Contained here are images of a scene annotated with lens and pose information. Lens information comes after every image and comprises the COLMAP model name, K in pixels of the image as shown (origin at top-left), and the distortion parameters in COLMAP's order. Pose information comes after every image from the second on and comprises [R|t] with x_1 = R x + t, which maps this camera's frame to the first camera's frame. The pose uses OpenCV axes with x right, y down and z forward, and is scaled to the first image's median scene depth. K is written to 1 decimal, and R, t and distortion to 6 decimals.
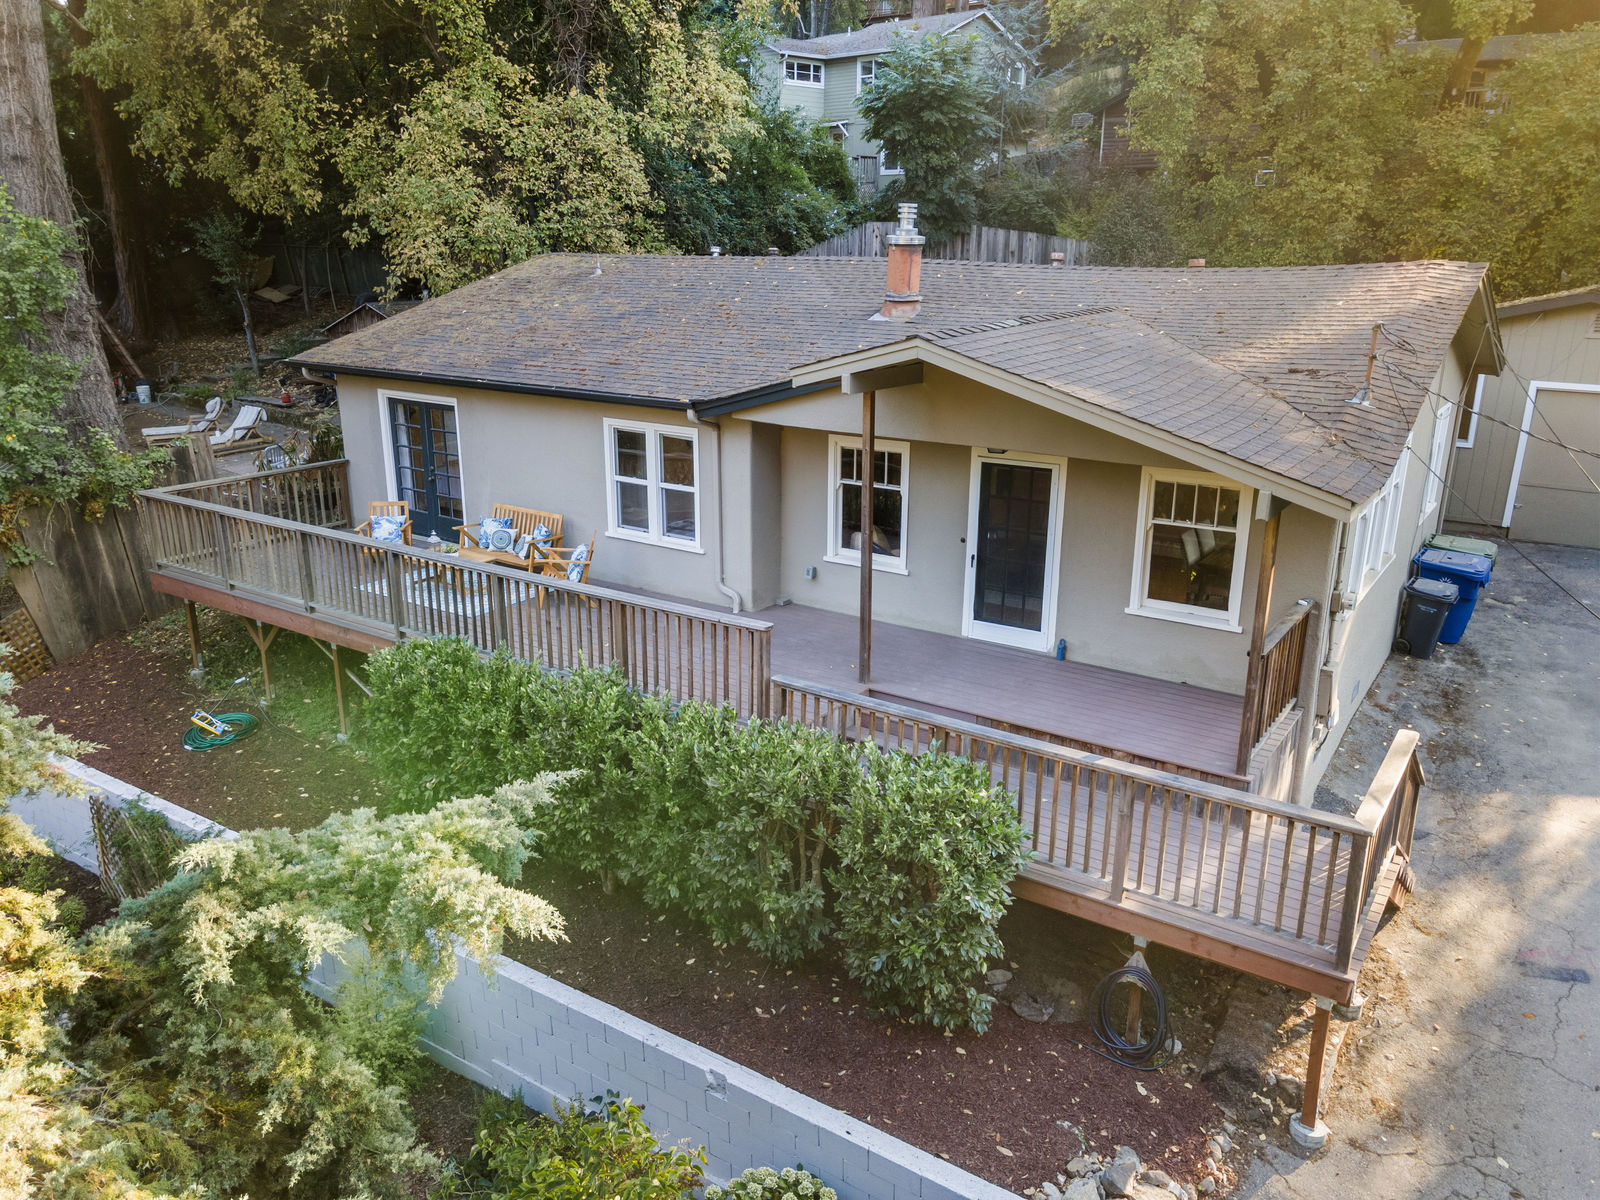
lens RADIAL K [[1164.4, 0, 799.5], [0, 1164.4, 602.7], [0, 0, 1]] dist [0.005595, 0.042721]
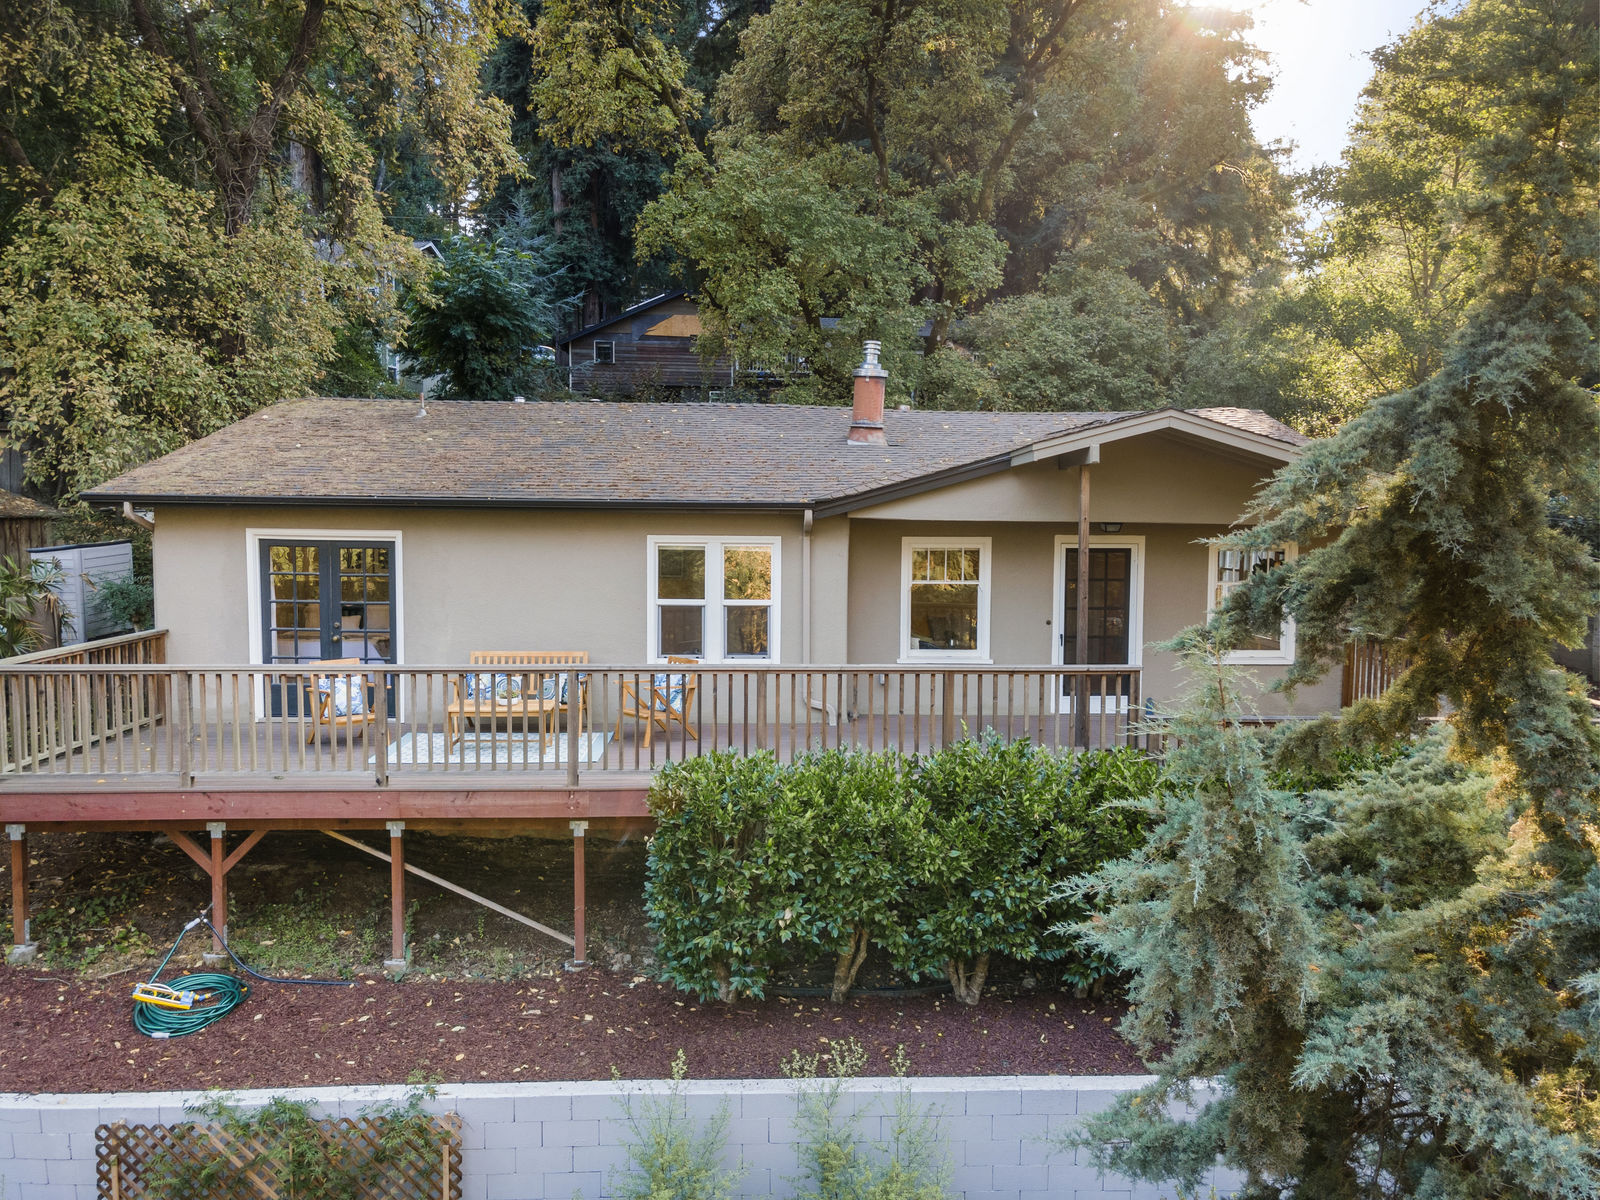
lens RADIAL K [[1164.4, 0, 797.2], [0, 1164.4, 605.2], [0, 0, 1]] dist [0.005595, 0.042721]
pose [[0.804548, -0.045055, 0.592177, -0.611783], [0.169728, 0.972974, -0.156569, 0.054374], [-0.569118, 0.226476, 0.790451, 0.234942]]
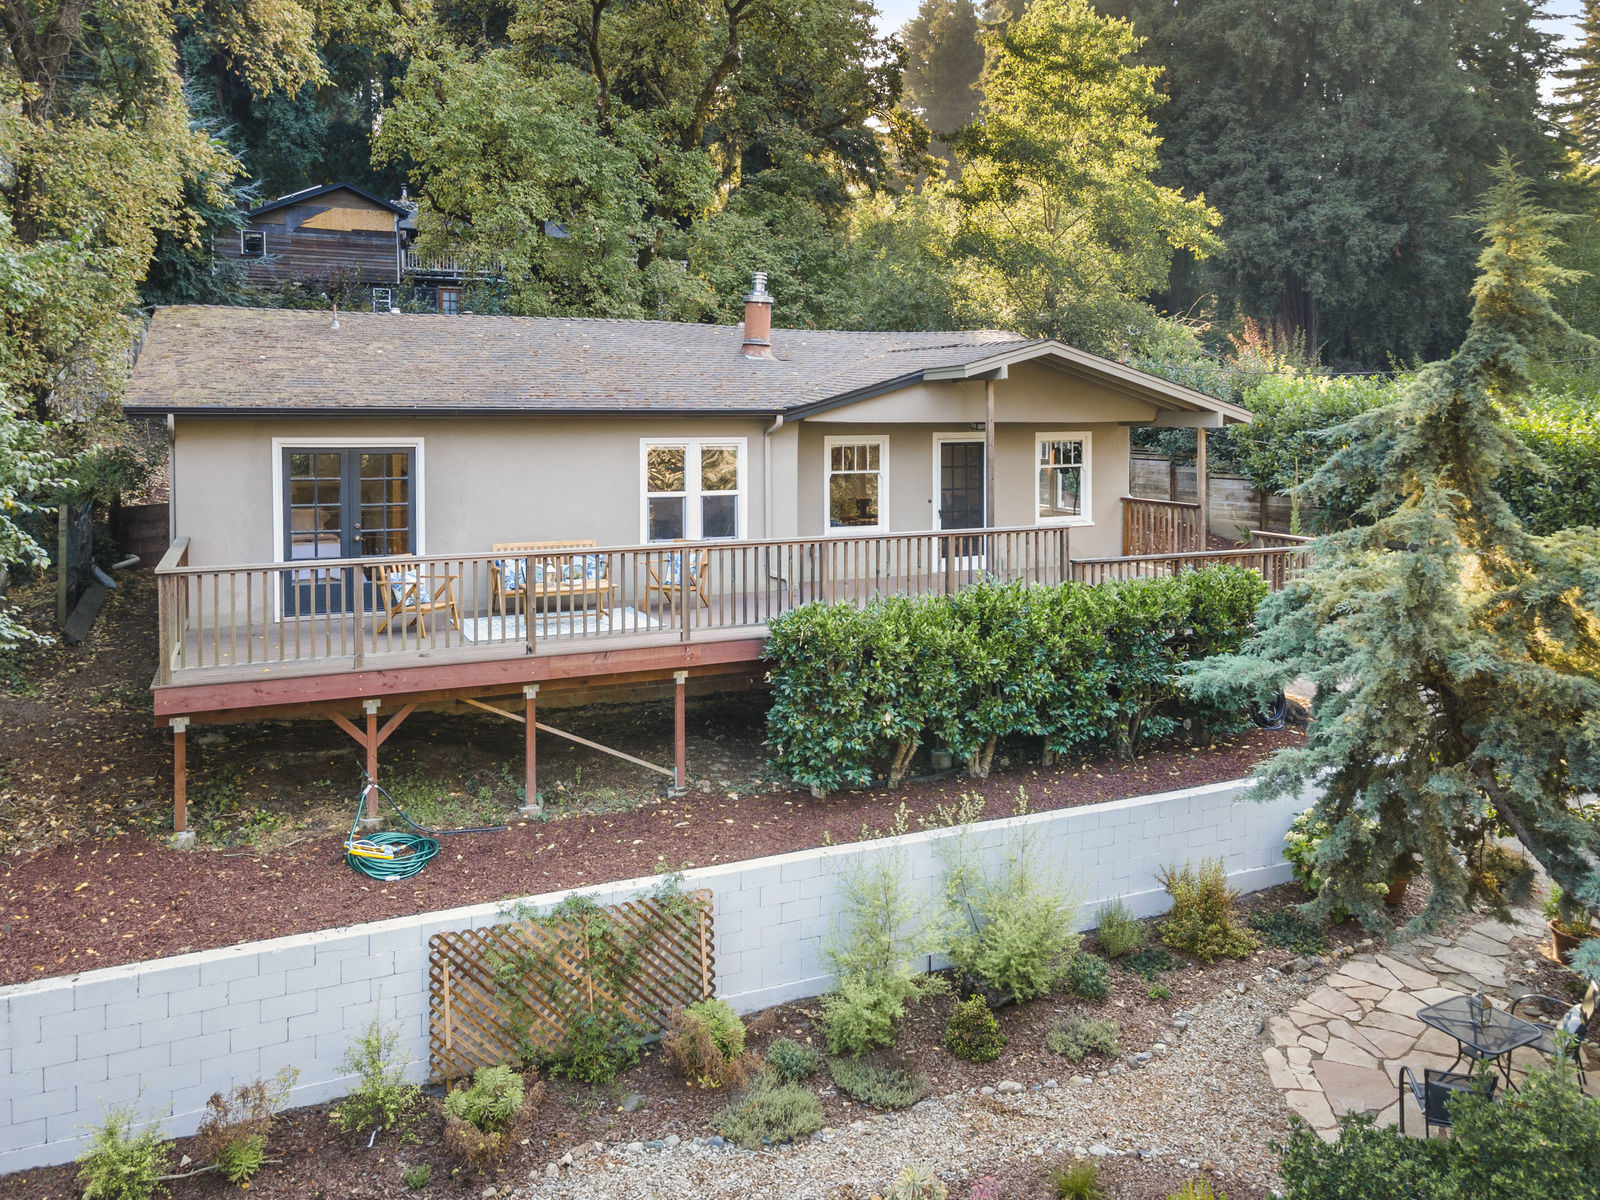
lens RADIAL K [[1164.4, 0, 832.4], [0, 1164.4, 464.3], [0, 0, 1]] dist [0.005595, 0.042721]
pose [[0.530731, -0.042960, 0.846451, -0.974184], [0.250836, 0.961935, -0.108455, 0.022698], [-0.809572, 0.269881, 0.521304, 0.314646]]
